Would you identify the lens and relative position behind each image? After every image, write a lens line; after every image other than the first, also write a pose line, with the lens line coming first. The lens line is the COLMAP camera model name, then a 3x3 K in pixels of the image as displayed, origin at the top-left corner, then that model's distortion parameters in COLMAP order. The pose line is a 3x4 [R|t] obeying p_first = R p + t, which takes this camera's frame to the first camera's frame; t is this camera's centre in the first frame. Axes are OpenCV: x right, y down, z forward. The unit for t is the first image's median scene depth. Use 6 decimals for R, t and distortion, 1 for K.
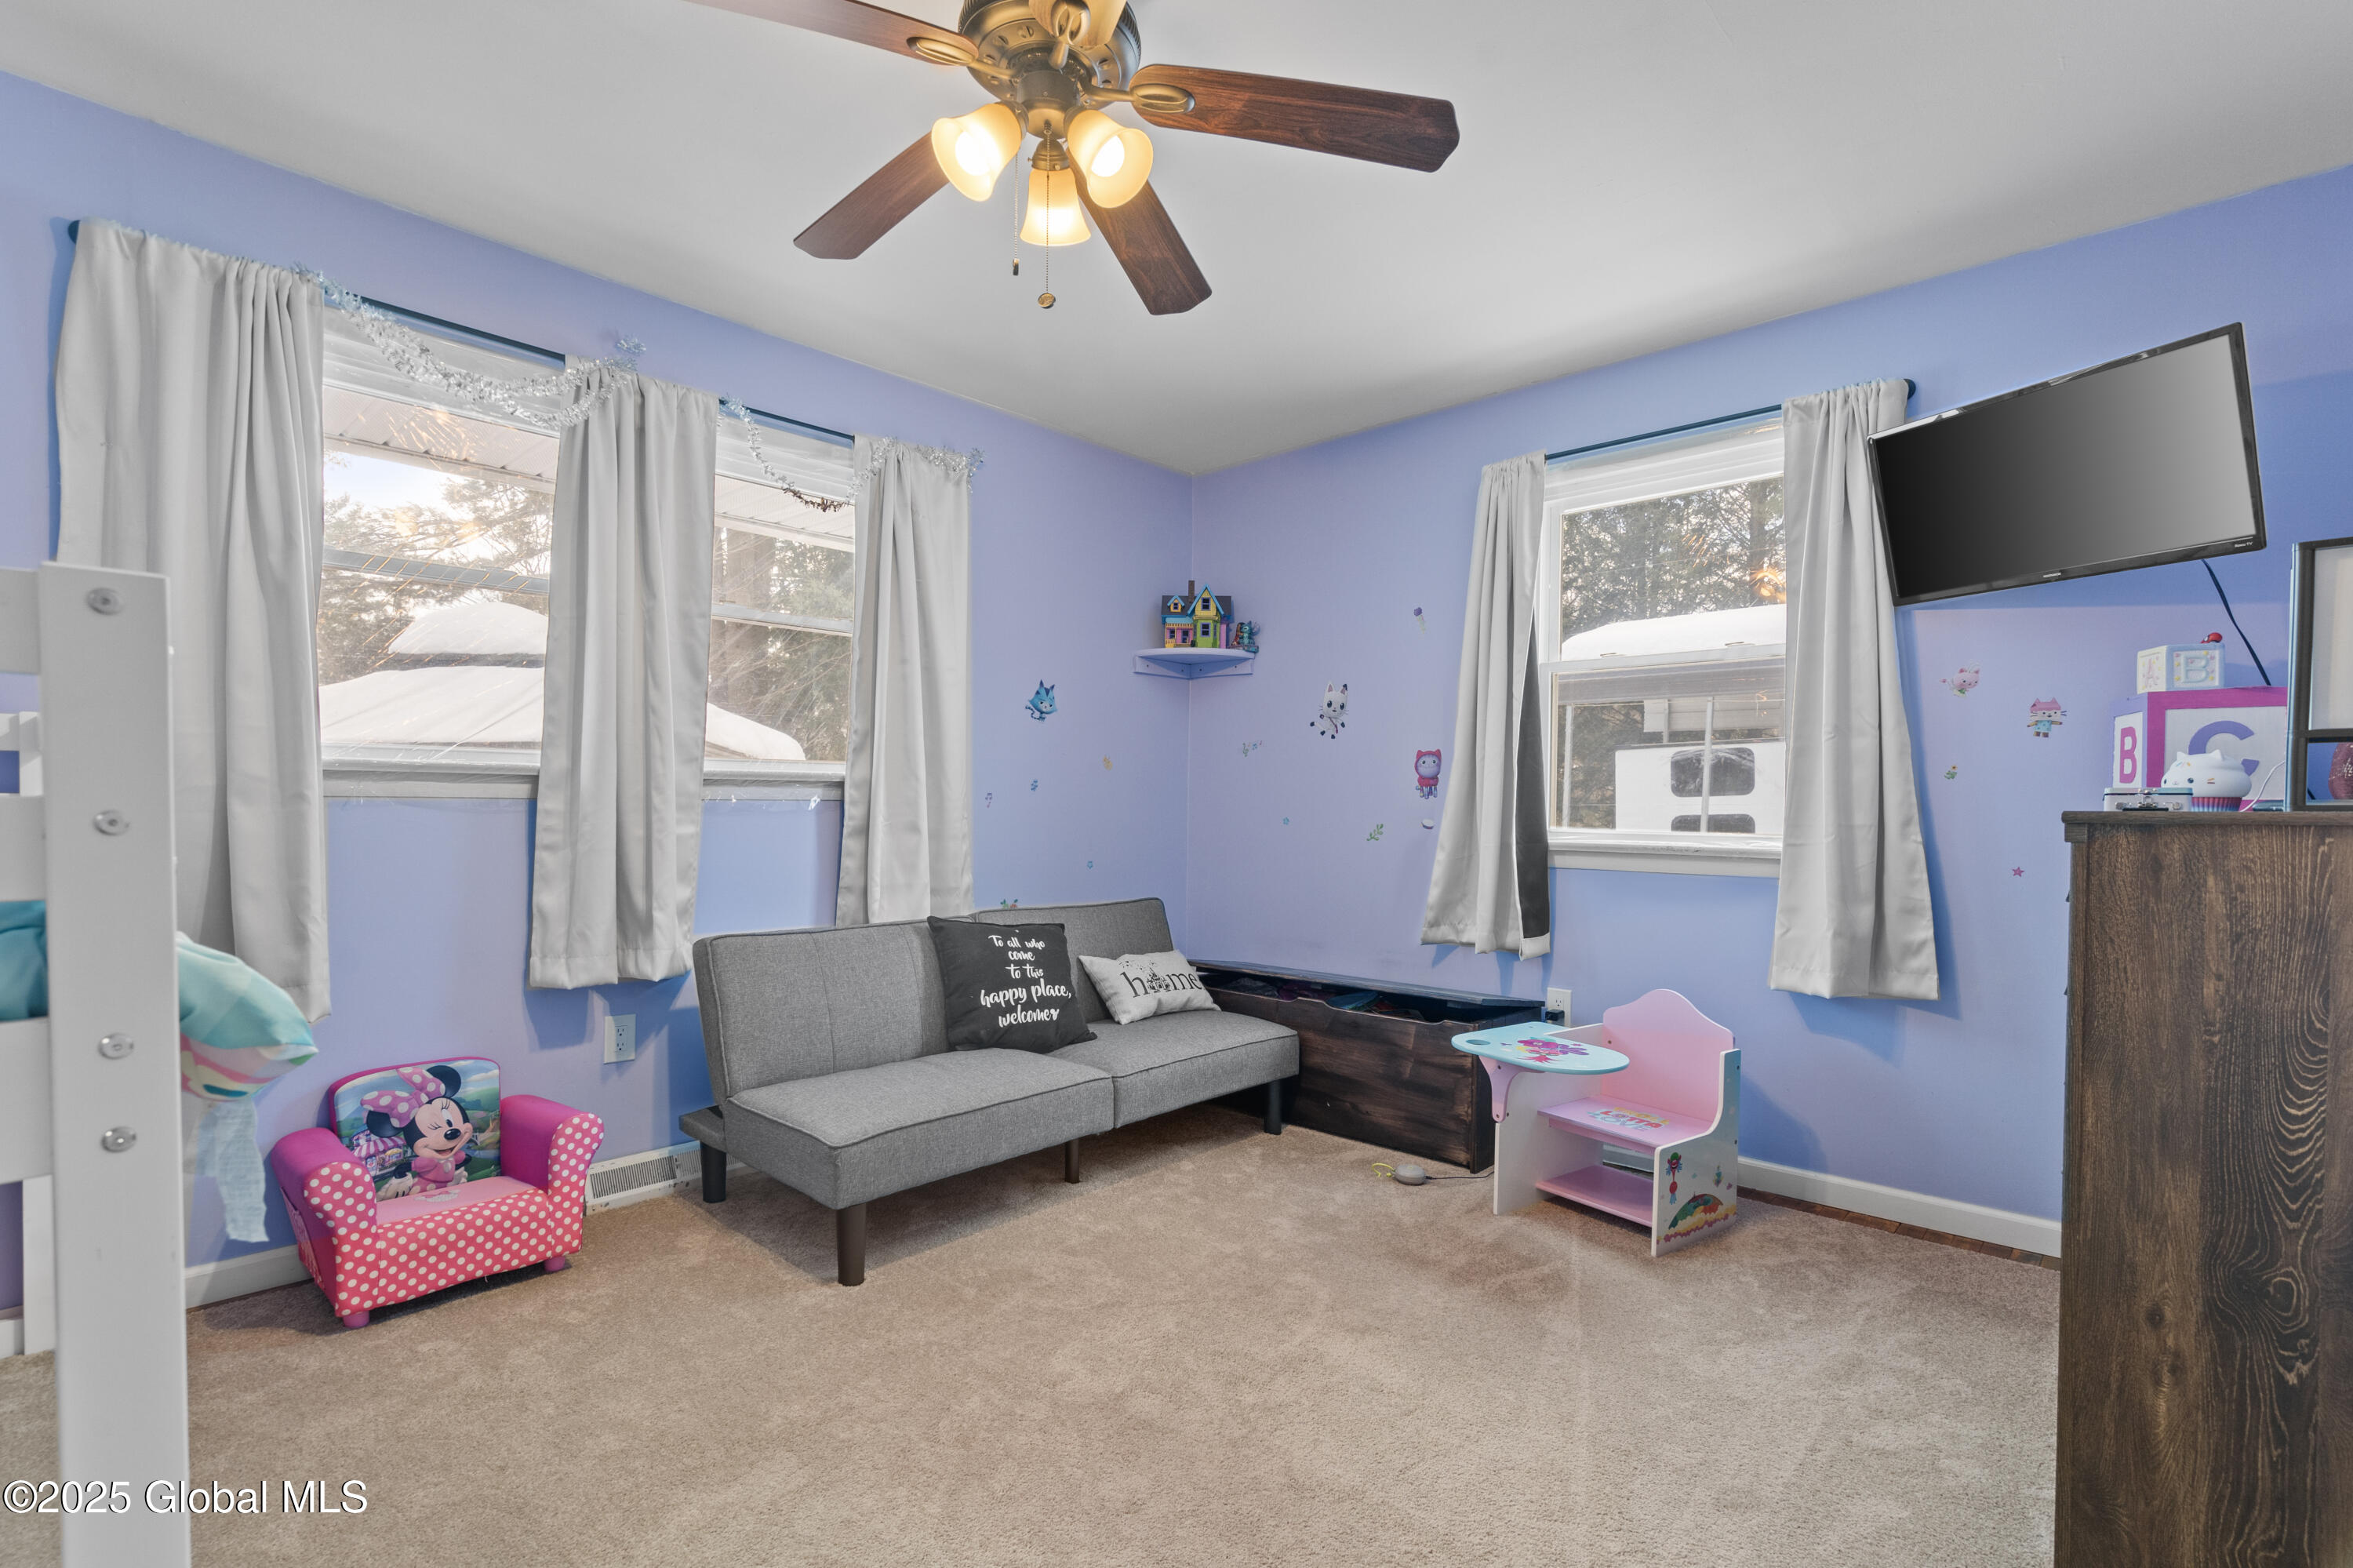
lens RADIAL K [[1082.1, 0, 1172.3], [0, 1082.1, 831.8], [0, 0, 1]] dist [-0.000476, 0.000126]
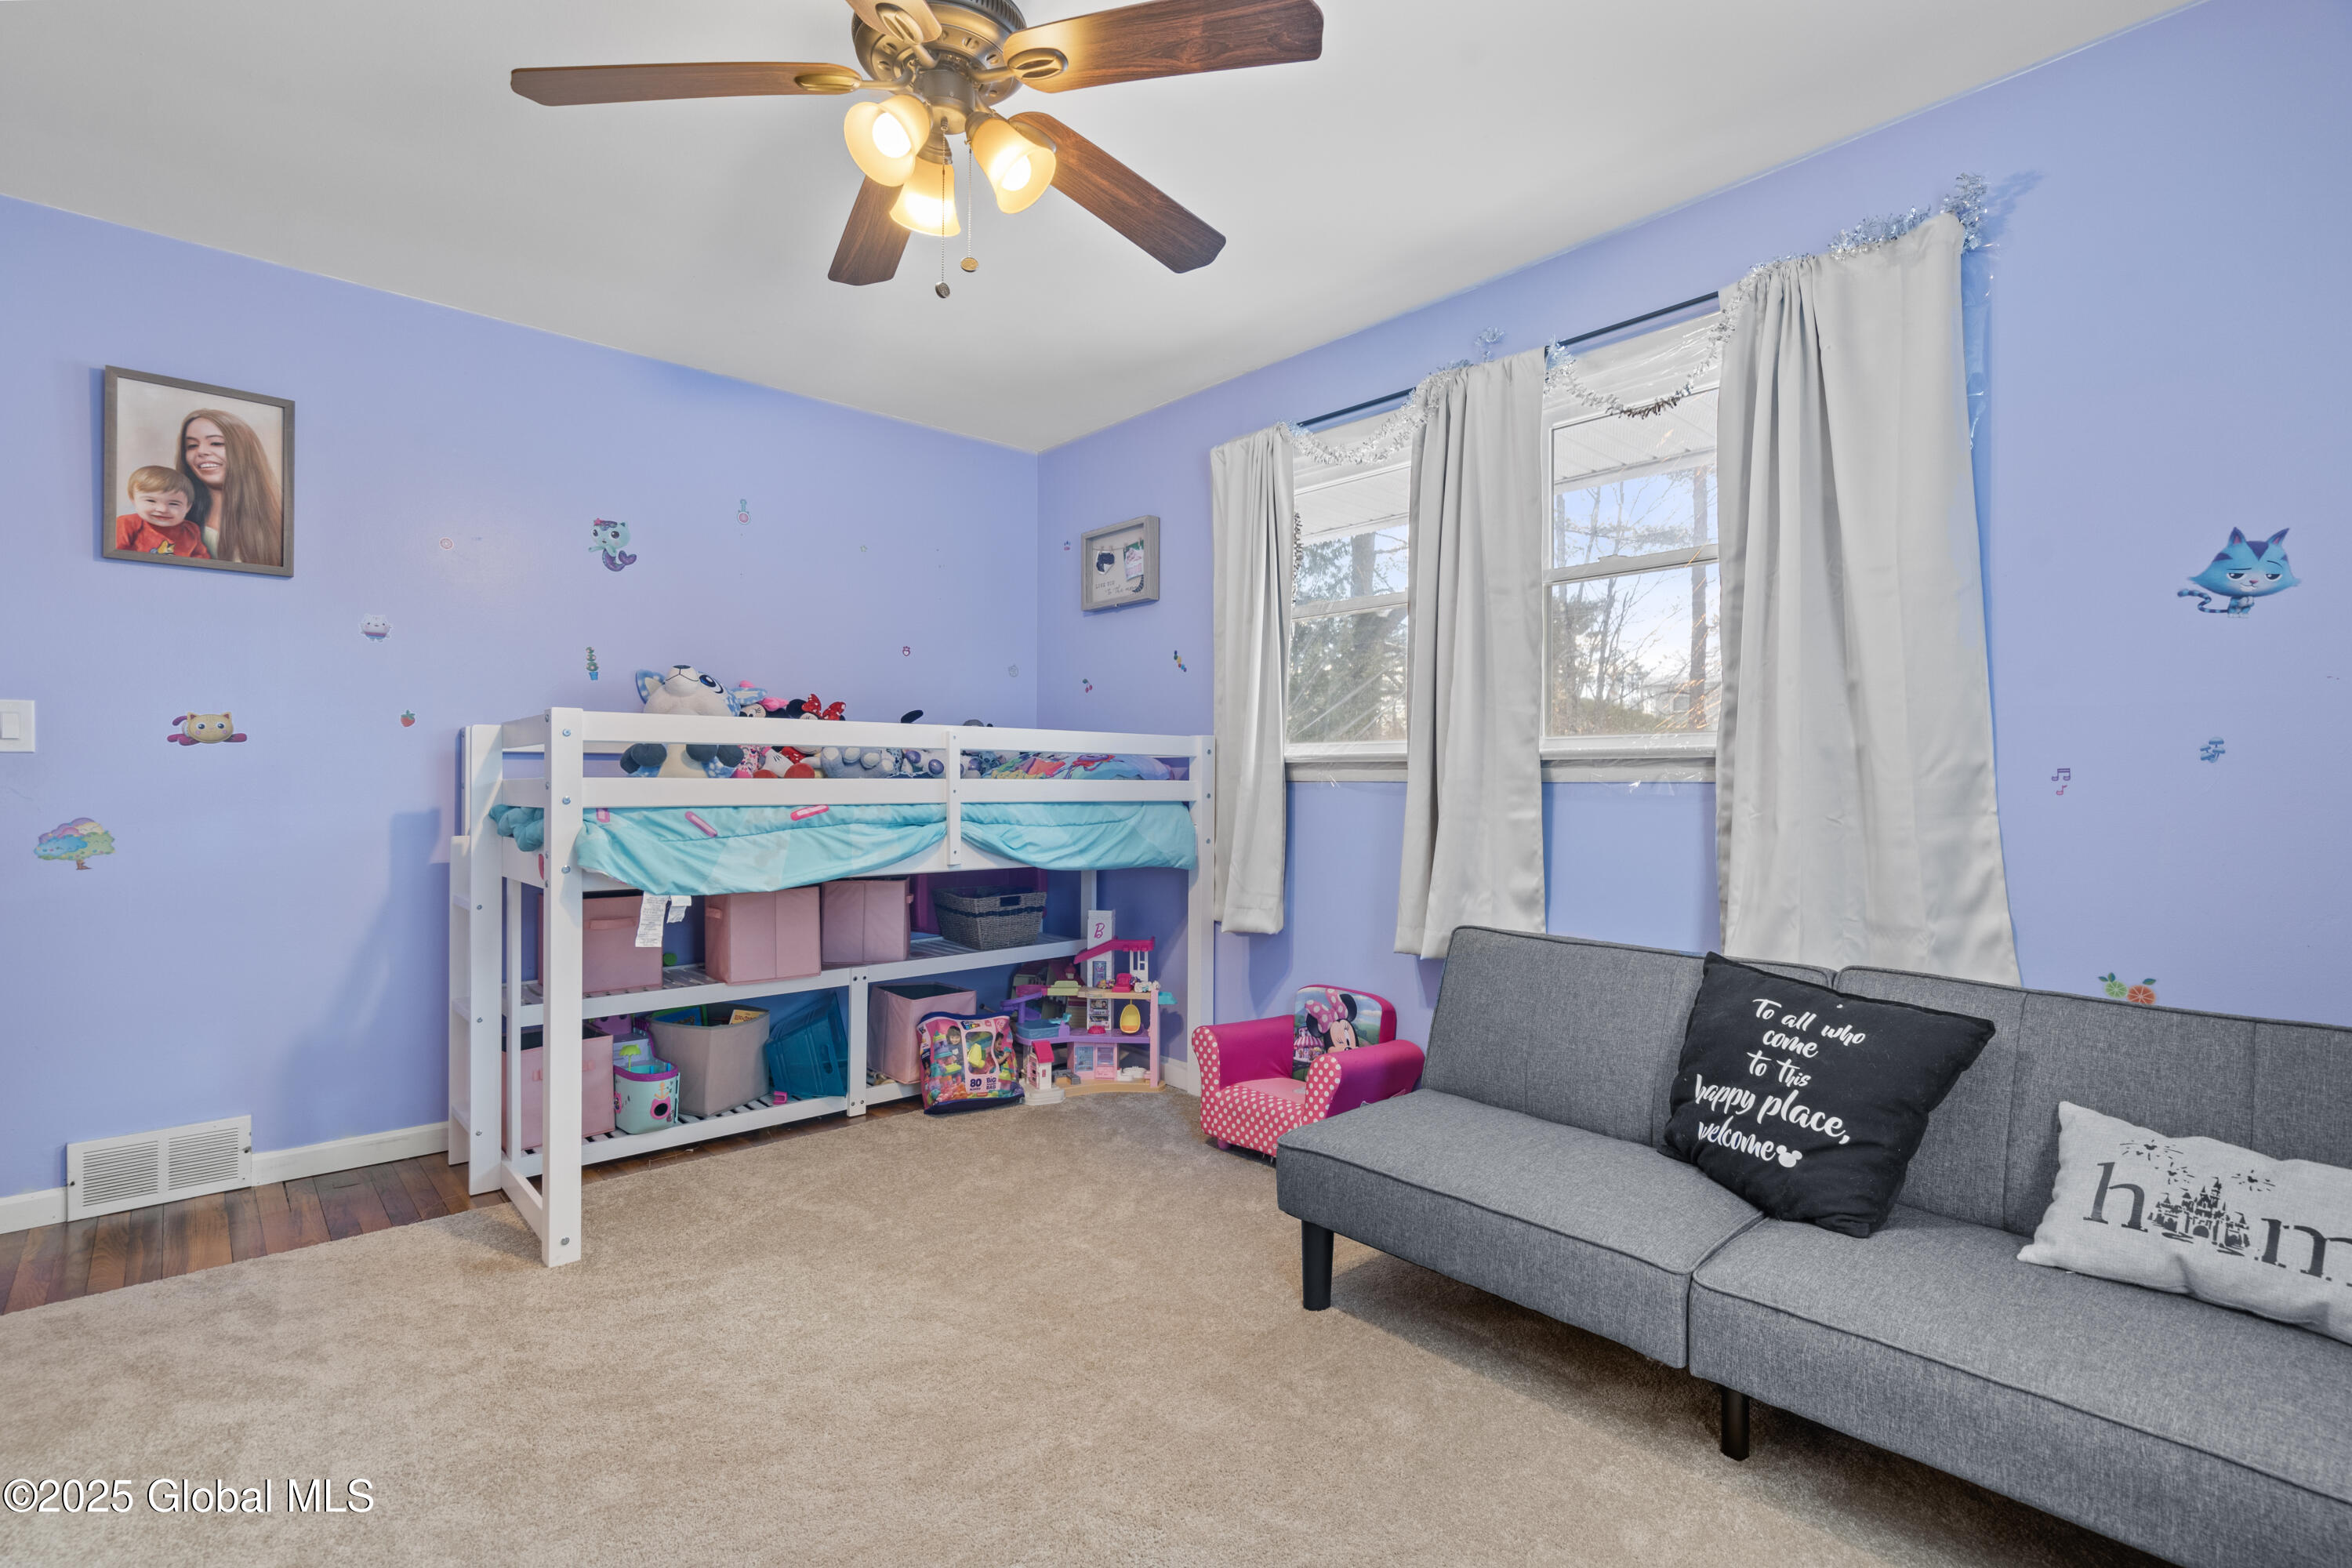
lens RADIAL K [[1086.4, 0, 1168.4], [0, 1086.4, 774.4], [0, 0, 1]] dist [0.001091, 0.000952]
pose [[-0.076530, -0.012681, -0.996987, 0.497860], [-0.029236, 0.999518, -0.010469, -0.016920], [0.996639, 0.028347, -0.076864, 0.729017]]
